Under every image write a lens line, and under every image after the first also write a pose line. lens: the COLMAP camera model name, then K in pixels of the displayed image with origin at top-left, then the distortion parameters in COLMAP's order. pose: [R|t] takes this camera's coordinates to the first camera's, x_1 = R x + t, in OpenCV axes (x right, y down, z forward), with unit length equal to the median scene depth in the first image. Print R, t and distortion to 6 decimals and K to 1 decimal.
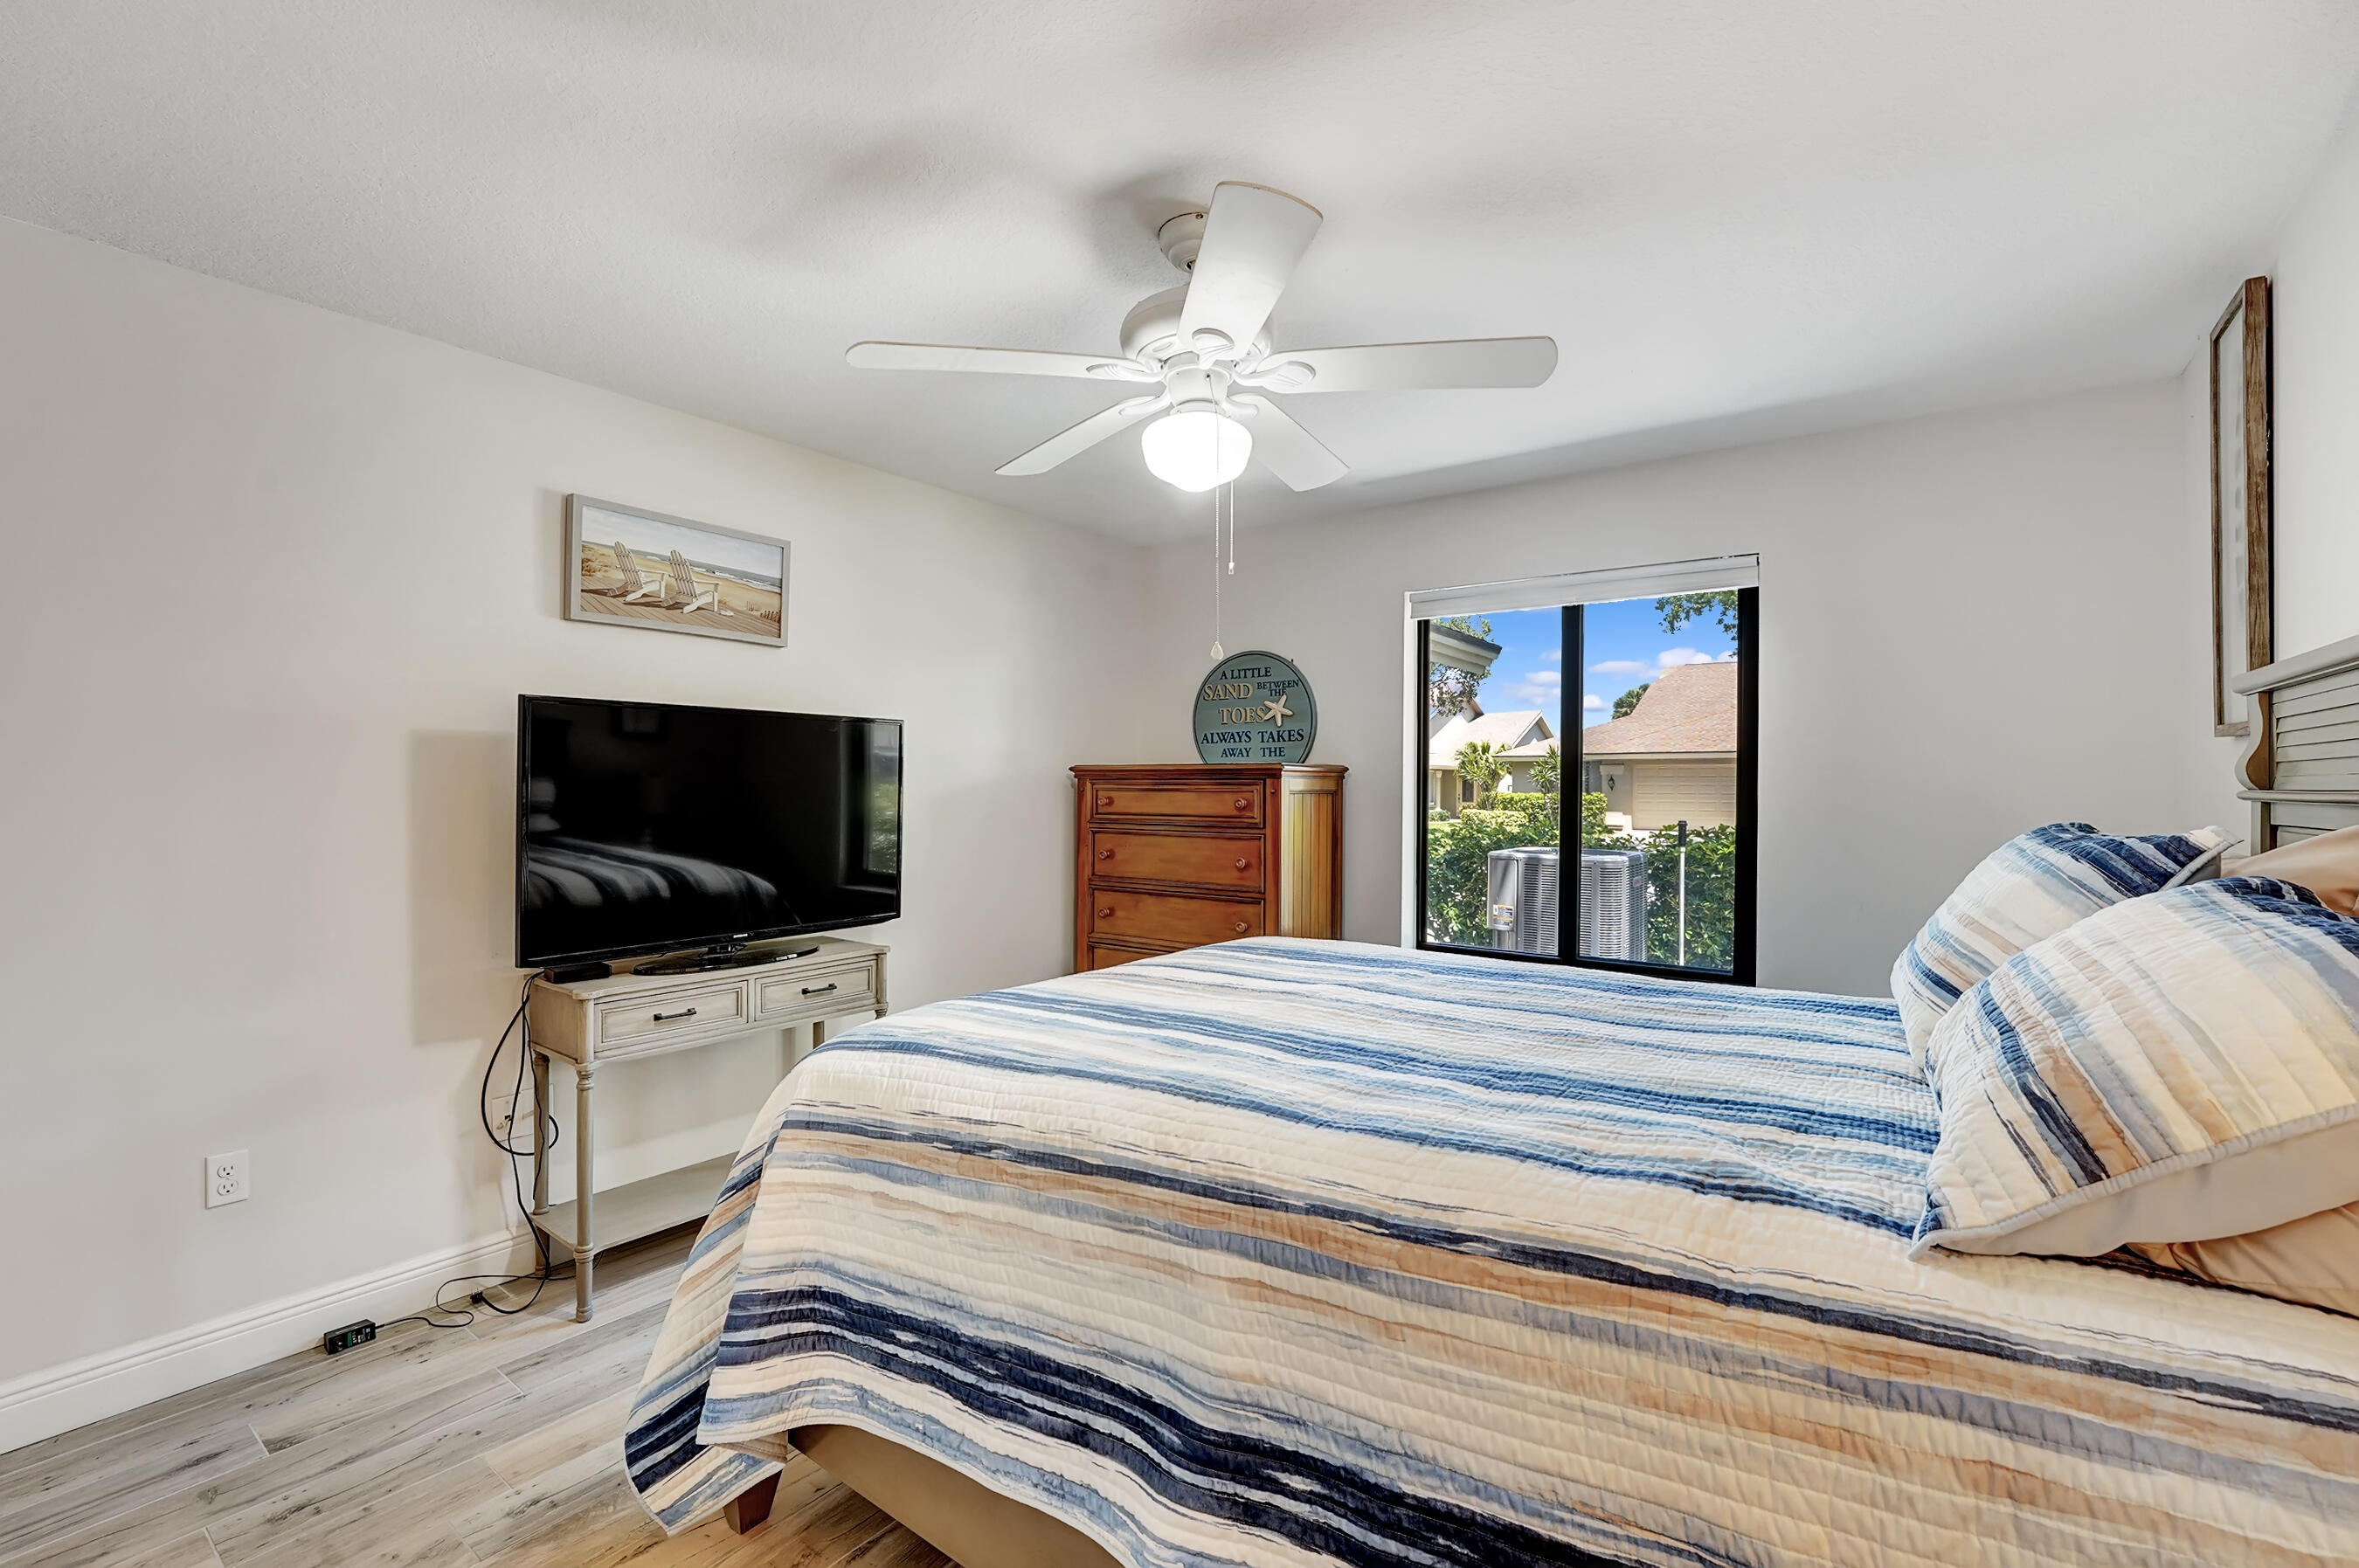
lens RADIAL K [[983.8, 0, 1179.5], [0, 983.8, 784.0], [0, 0, 1]] dist [-0.016979, 0.000307]
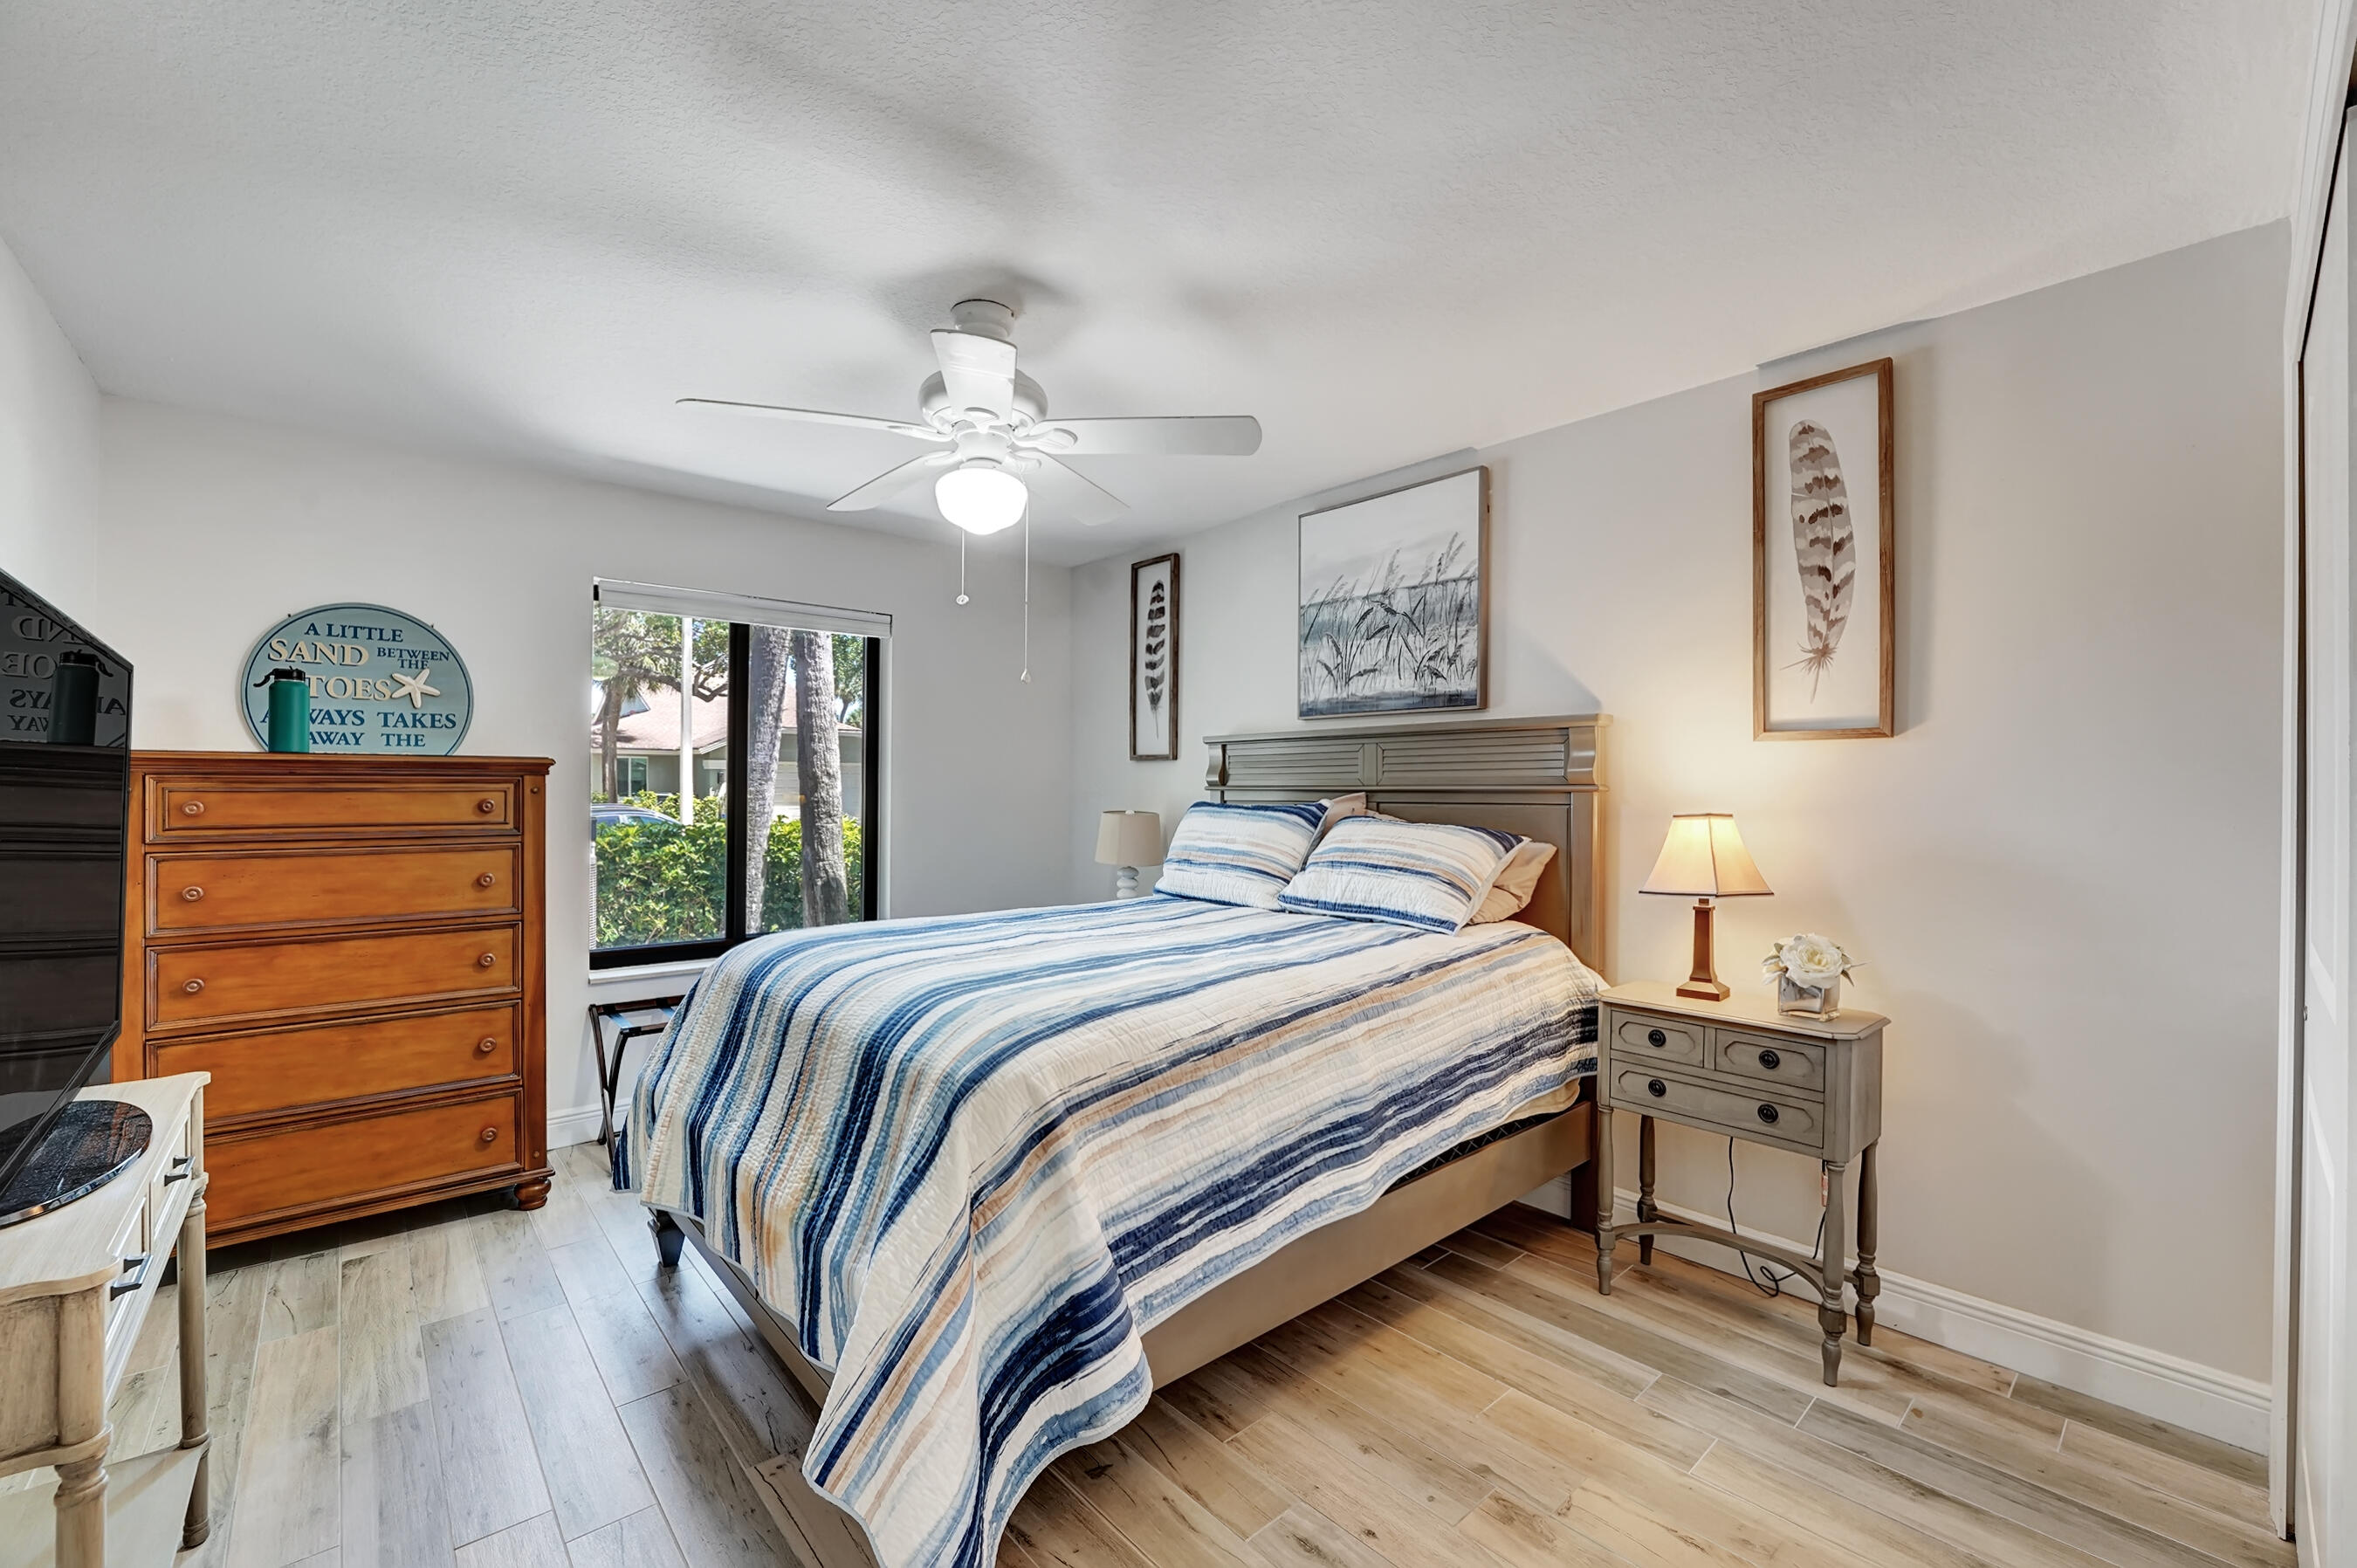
lens RADIAL K [[953.7, 0, 1178.5], [0, 953.7, 784.0], [0, 0, 1]] dist [-0.039385, 0.006119]
pose [[0.216152, 0.001360, 0.976359, -1.535791], [-0.001813, 0.999998, -0.000991, 0.005105], [-0.976358, -0.001555, 0.216154, 0.774306]]
